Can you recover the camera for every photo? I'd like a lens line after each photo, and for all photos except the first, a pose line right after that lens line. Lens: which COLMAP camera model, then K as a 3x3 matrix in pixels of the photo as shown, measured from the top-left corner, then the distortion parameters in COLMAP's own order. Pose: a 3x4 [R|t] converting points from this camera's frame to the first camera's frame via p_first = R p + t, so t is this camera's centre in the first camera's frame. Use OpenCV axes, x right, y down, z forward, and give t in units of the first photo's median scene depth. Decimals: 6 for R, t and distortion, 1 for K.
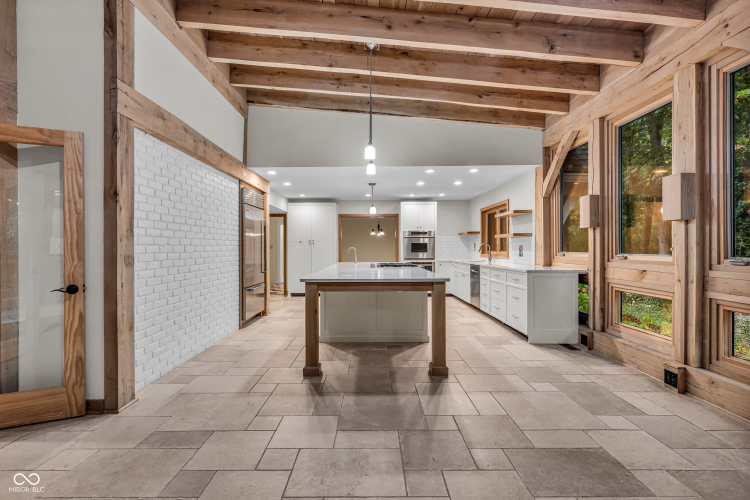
lens RADIAL K [[342.0, 0, 375.0], [0, 342.0, 250.0], [0, 0, 1]] dist [-0.001840, 0.000318]
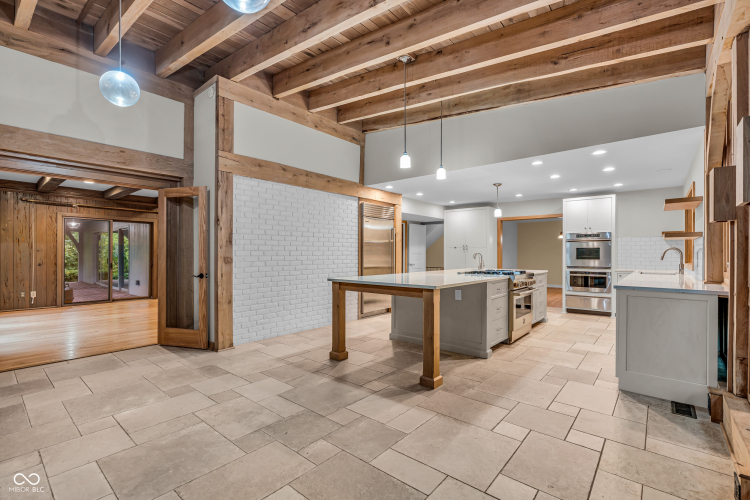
lens RADIAL K [[338.2, 0, 372.5], [0, 338.2, 255.0], [0, 0, 1]] dist [-0.000970, 0.000335]
pose [[0.764189, 0.007603, -0.644947, 0.605087], [-0.008363, 0.999963, 0.001879, -0.002080], [0.644938, 0.003958, 0.764225, 0.158815]]
